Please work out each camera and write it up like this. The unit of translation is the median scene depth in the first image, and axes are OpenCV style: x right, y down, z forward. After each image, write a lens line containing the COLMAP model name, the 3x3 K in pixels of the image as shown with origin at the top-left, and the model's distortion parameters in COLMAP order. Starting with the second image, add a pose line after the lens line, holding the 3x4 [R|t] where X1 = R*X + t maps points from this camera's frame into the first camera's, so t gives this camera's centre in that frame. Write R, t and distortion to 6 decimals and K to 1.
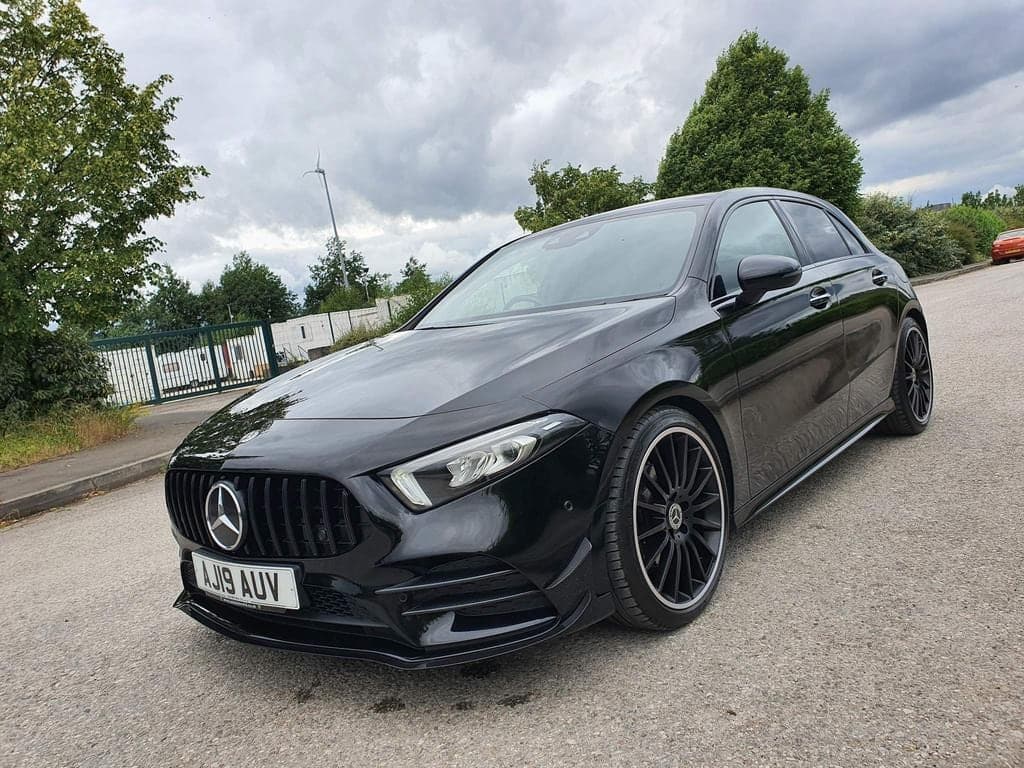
lens RADIAL K [[825.6, 0, 518.4], [0, 825.6, 362.3], [0, 0, 1]] dist [0.006416, -0.000853]
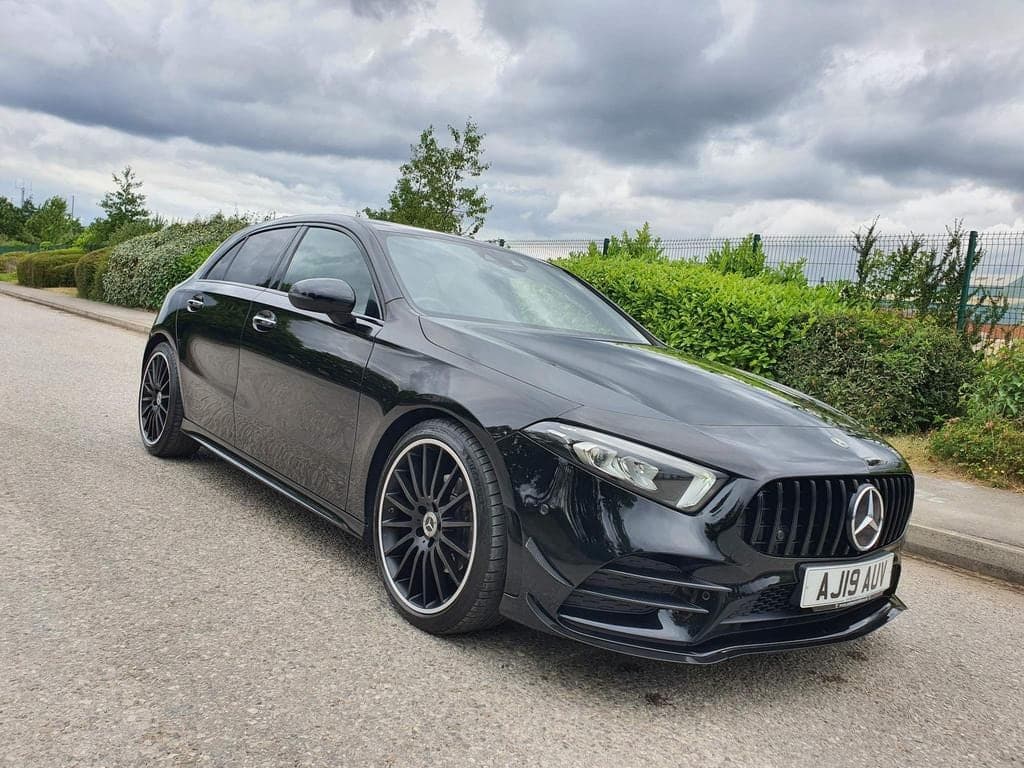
lens RADIAL K [[784.5, 0, 511.5], [0, 784.5, 387.2], [0, 0, 1]] dist [0.010416, -0.006021]
pose [[0.163528, 0.101368, 0.981317, -1.153815], [-0.092178, 0.991926, -0.087103, 0.122977], [-0.982223, -0.076212, 0.171552, 1.046500]]
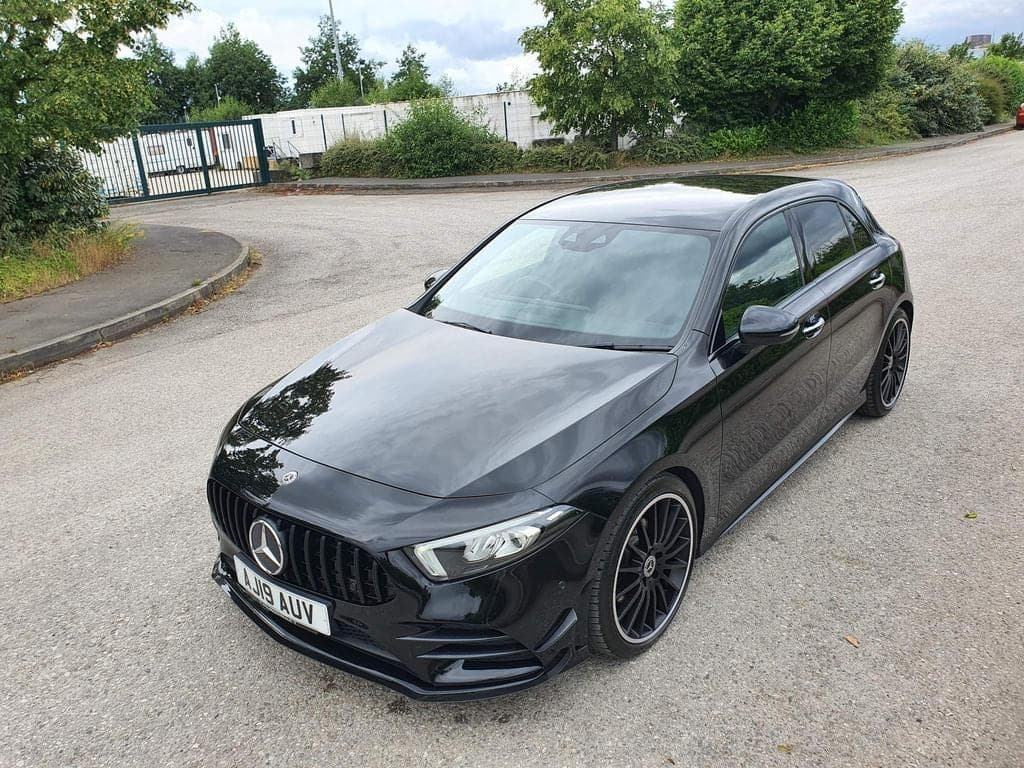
lens RADIAL K [[825.5, 0, 512.0], [0, 825.5, 384.0], [0, 0, 1]] dist [0.005377, -0.000488]
pose [[0.995309, 0.093289, 0.025632, -0.050570], [-0.096746, 0.959937, 0.262985, -0.305660], [-0.000071, -0.264231, 0.964459, -0.051909]]
